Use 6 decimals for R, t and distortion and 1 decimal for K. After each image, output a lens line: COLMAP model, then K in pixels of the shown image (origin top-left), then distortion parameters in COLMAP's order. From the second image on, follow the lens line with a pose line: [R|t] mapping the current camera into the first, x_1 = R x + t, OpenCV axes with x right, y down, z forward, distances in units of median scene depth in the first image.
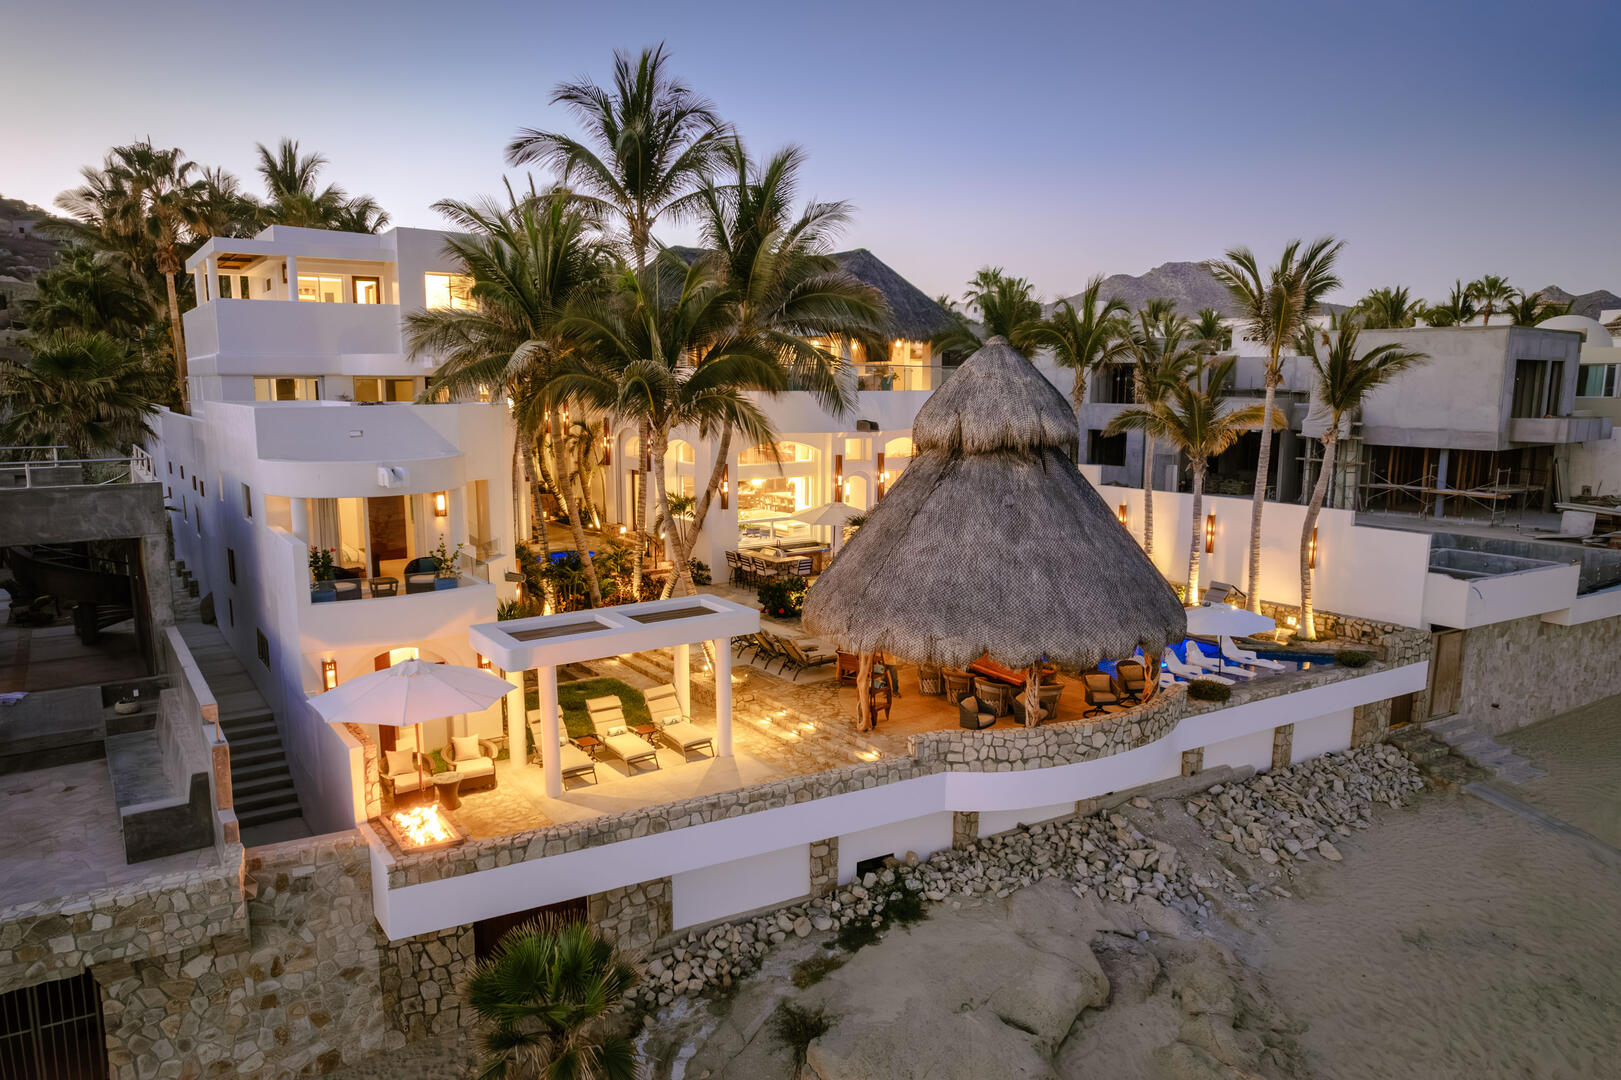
lens RADIAL K [[1045.5, 0, 812.7], [0, 1045.5, 544.7], [0, 0, 1]] dist [-0.073366, 0.064820]
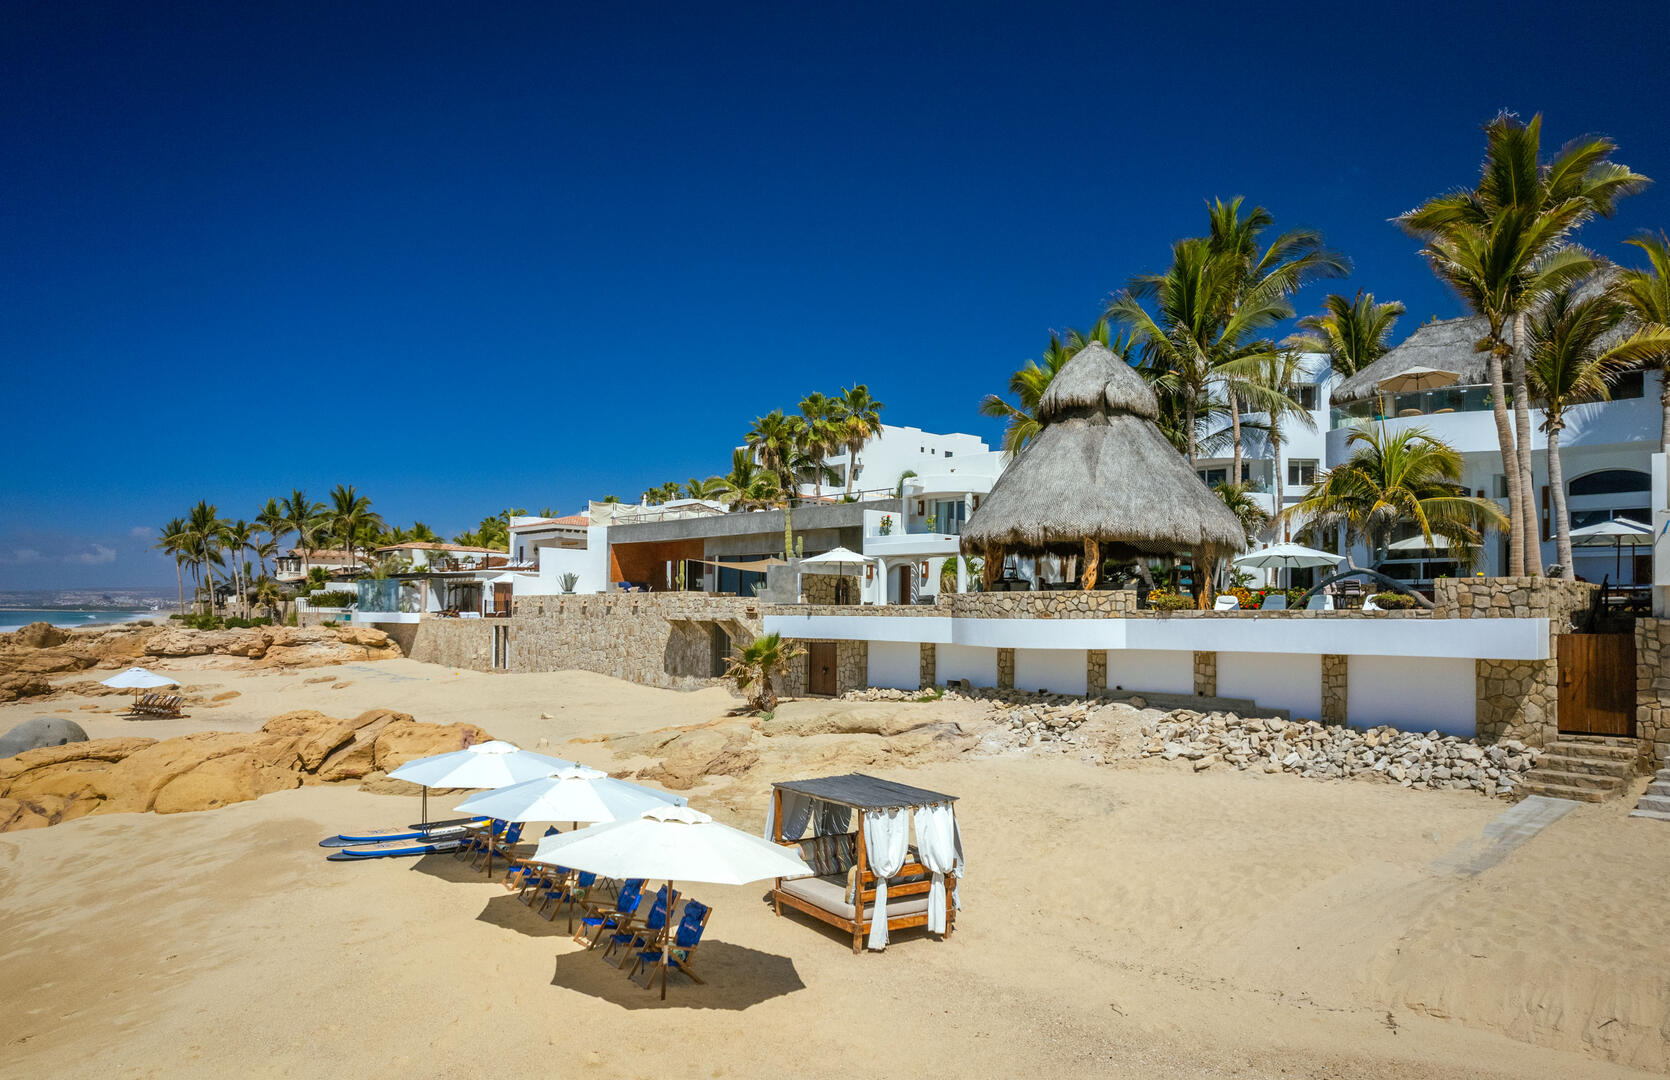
lens RADIAL K [[1099.8, 0, 840.6], [0, 1099.8, 604.3], [0, 0, 1]] dist [-0.058095, 0.051775]
pose [[0.163350, -0.015515, -0.986446, 1.650946], [-0.161600, 0.985951, -0.042267, 0.278434], [0.973243, 0.166314, 0.158548, 0.527559]]
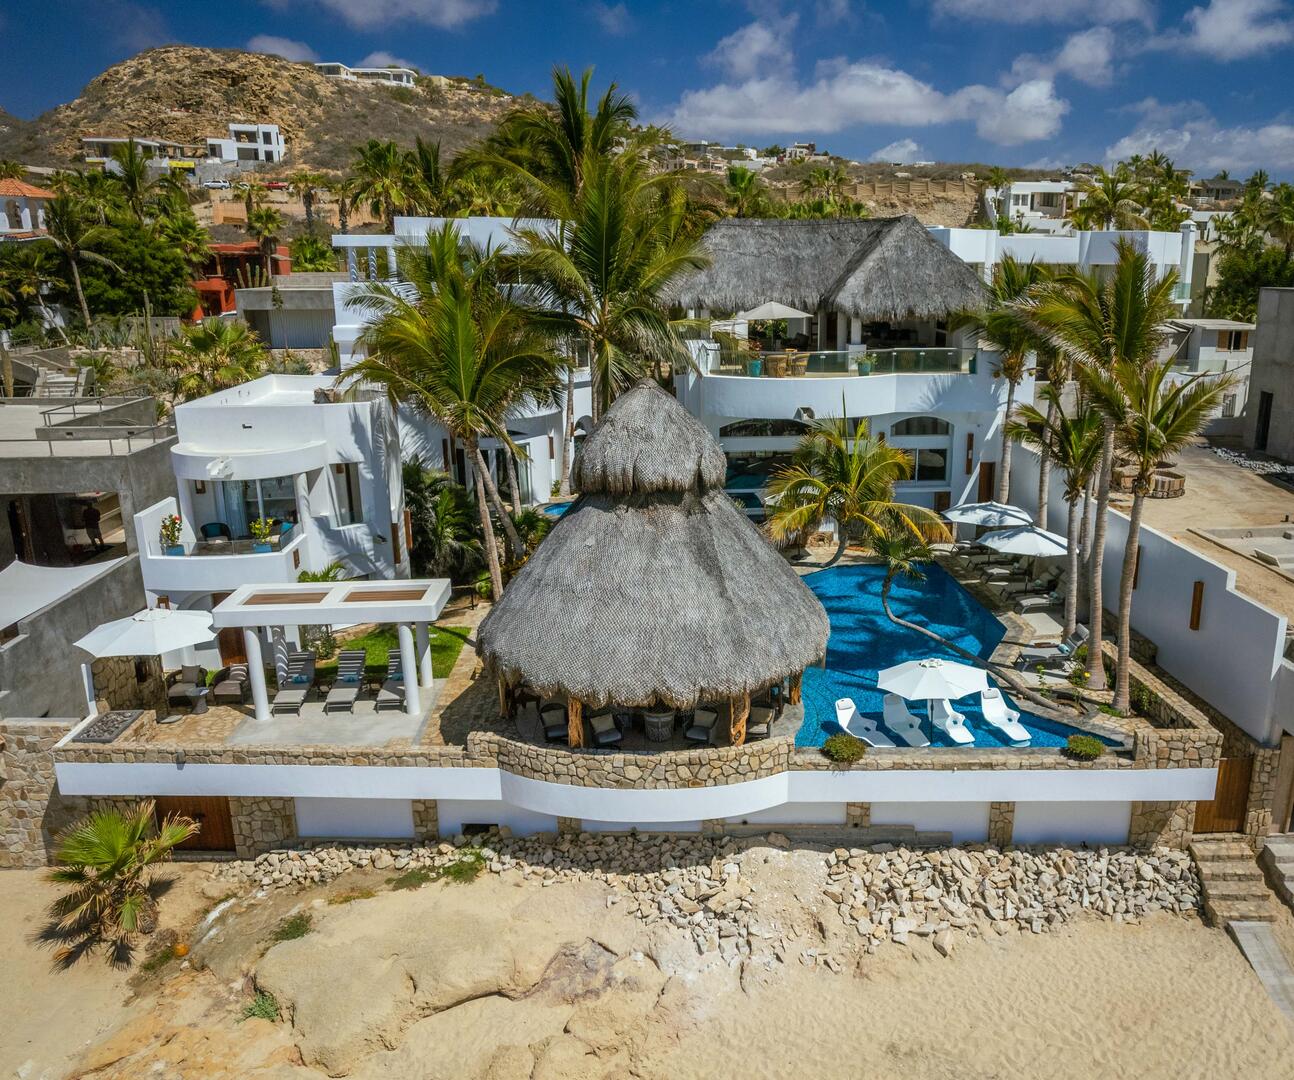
lens RADIAL K [[1063.6, 0, 769.6], [0, 1063.6, 550.1], [0, 0, 1]] dist [-0.060268, 0.050728]
pose [[0.874600, 0.130915, -0.466837, 0.856178], [-0.079289, 0.988514, 0.128663, -0.187068], [0.478318, -0.075513, 0.874934, 0.118852]]
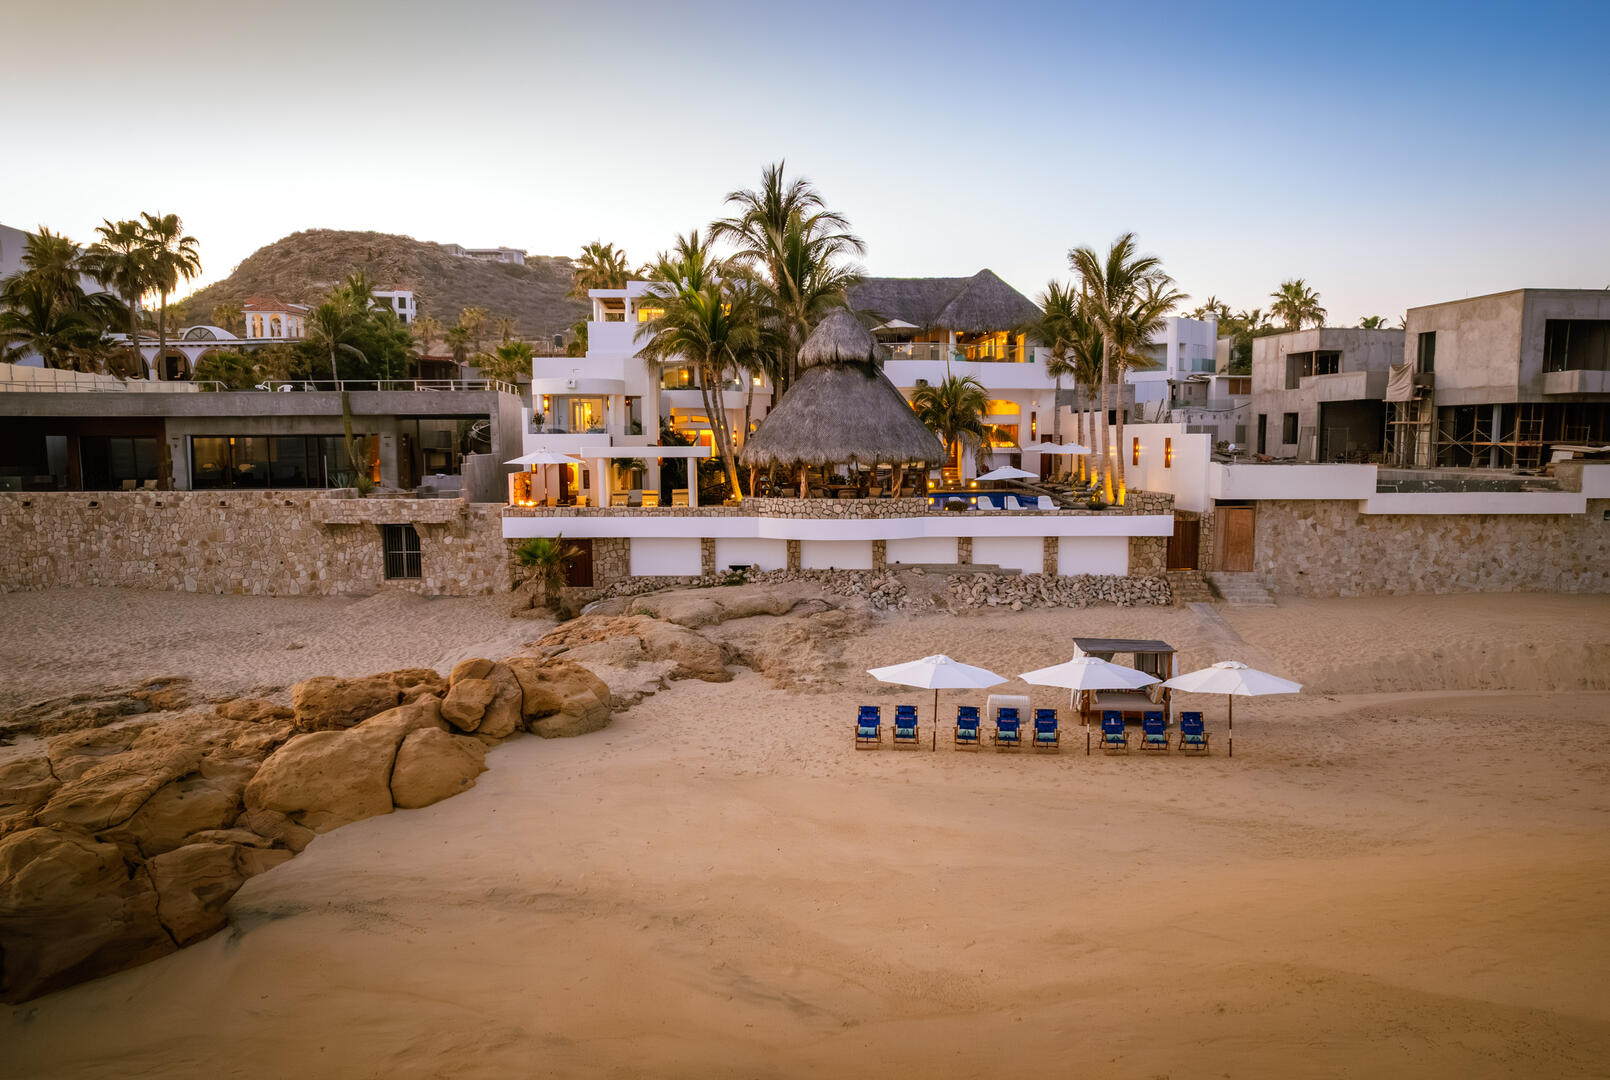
lens RADIAL K [[1103.6, 0, 828.3], [0, 1103.6, 562.6], [0, 0, 1]] dist [-0.052152, 0.018325]
pose [[0.864717, 0.048461, -0.499915, 1.243800], [-0.071430, 0.997083, -0.026898, 0.332352], [0.497153, 0.058968, 0.865657, -0.742356]]
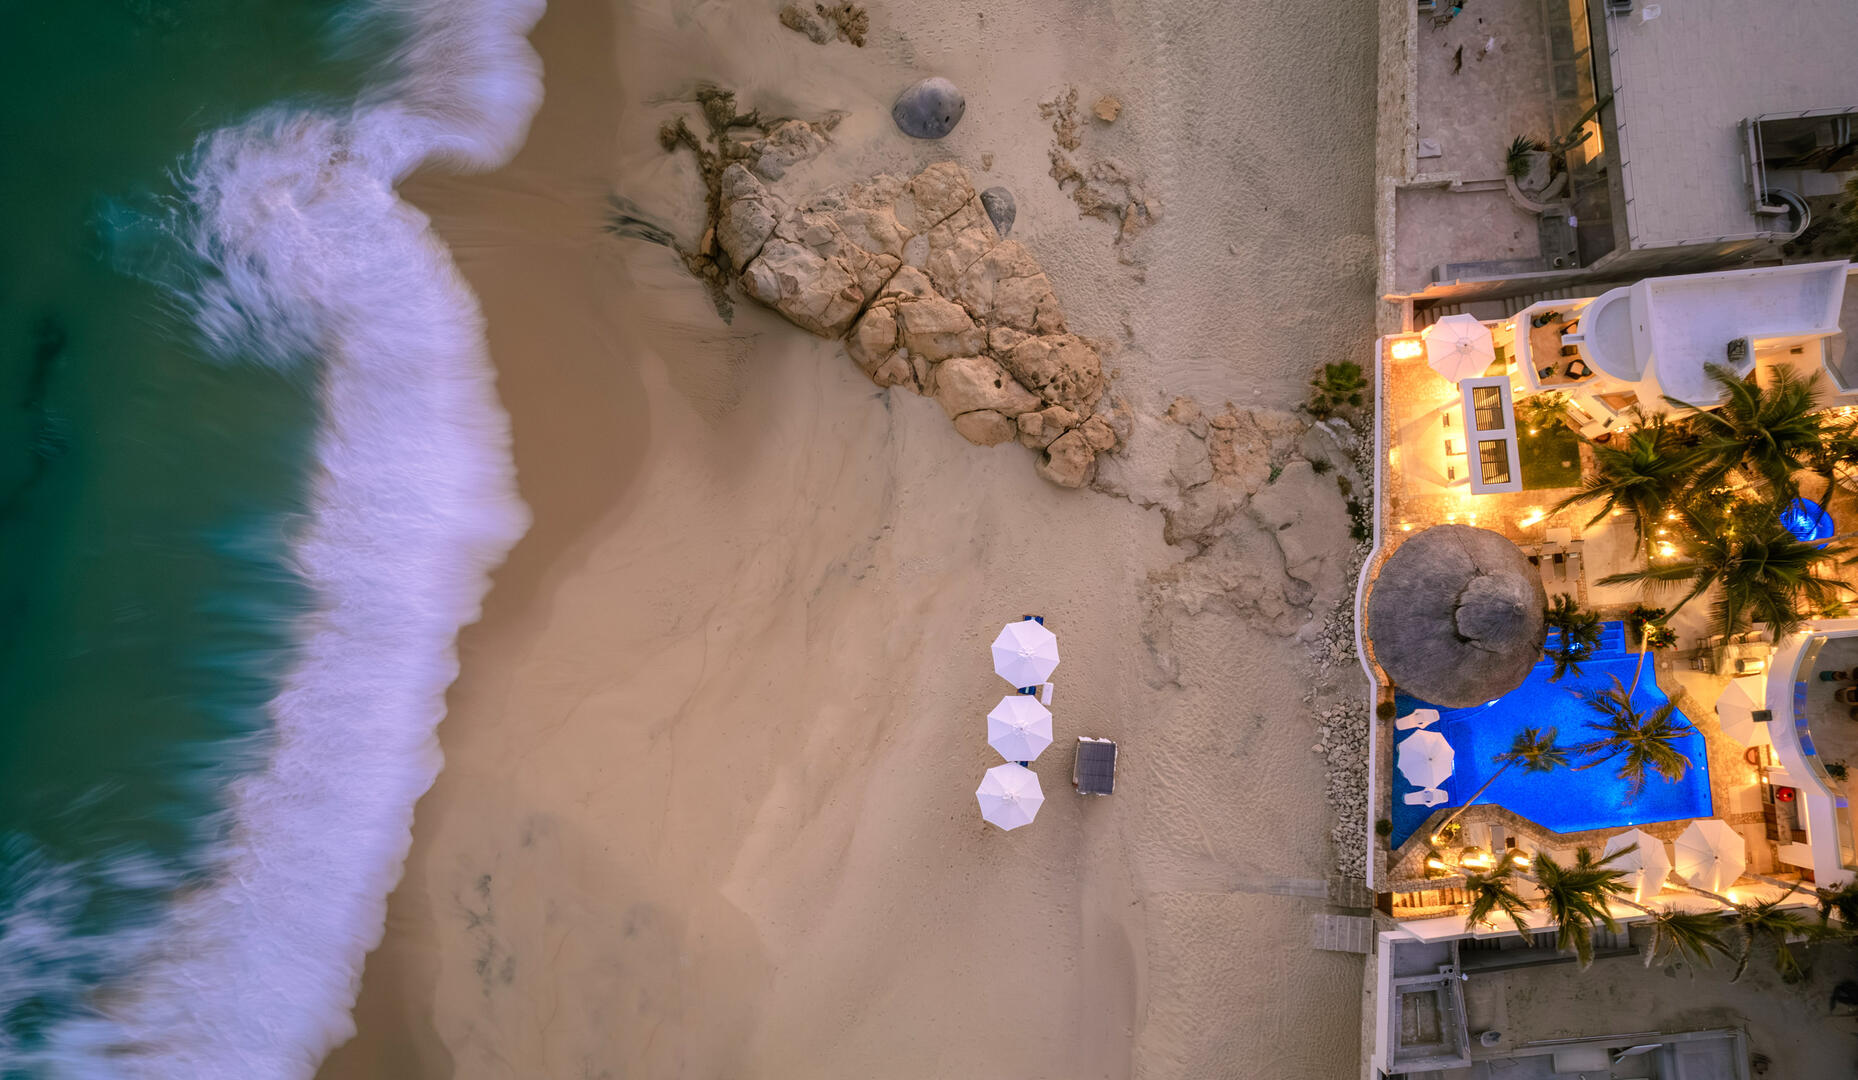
lens RADIAL K [[1245.6, 0, 909.0], [0, 1245.6, 597.4], [0, 0, 1]] dist [-0.060585, 0.030114]
pose [[-0.517636, 0.854708, -0.039079, 0.867367], [-0.127236, -0.031730, 0.991365, -2.399660], [0.846088, 0.518138, 0.125174, -0.237056]]
